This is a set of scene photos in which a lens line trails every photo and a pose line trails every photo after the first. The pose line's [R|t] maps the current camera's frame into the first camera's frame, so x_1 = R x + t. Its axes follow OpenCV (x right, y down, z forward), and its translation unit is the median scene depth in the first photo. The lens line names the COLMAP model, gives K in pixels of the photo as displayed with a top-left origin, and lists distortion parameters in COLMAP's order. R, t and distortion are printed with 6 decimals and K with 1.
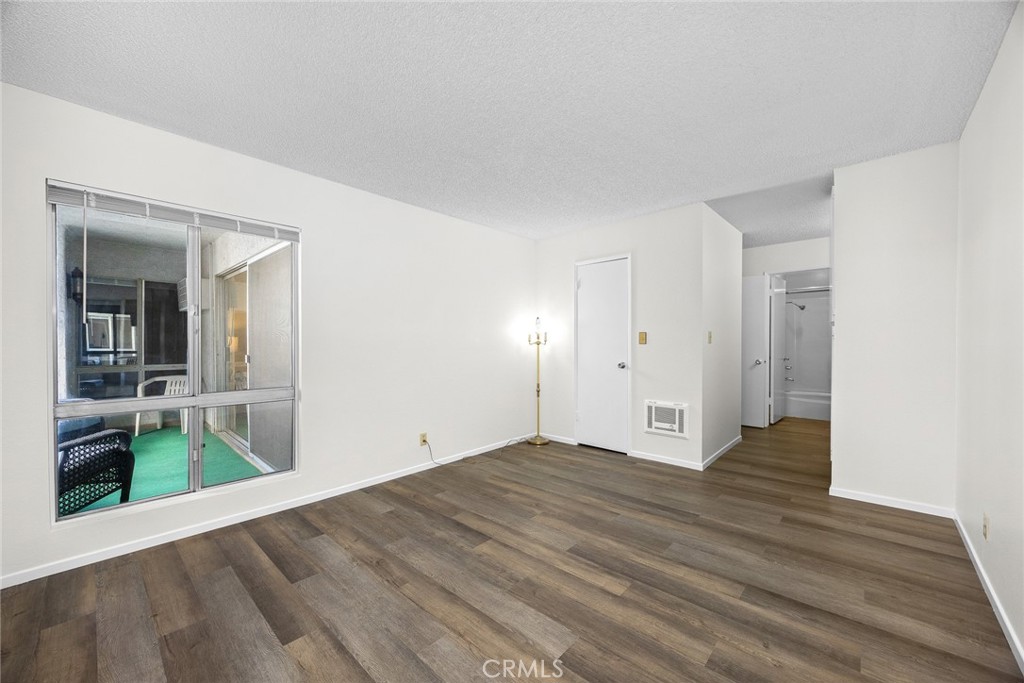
lens RADIAL K [[391.7, 0, 513.9], [0, 391.7, 343.3], [0, 0, 1]] dist [0.000848, 0.000005]
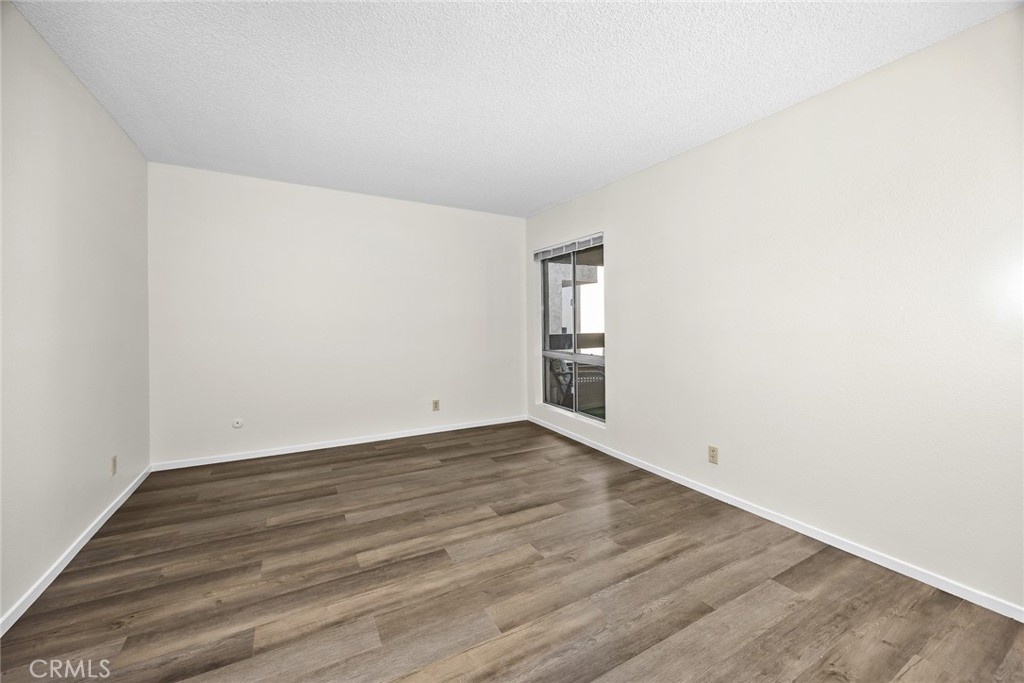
lens RADIAL K [[391.4, 0, 512.0], [0, 391.4, 341.5], [0, 0, 1]] dist [0.000232, 0.000048]
pose [[-0.307984, 0.053680, -0.949876, 1.039430], [0.003687, 0.998467, 0.055230, -0.018918], [0.951384, 0.013508, -0.307710, 1.574111]]
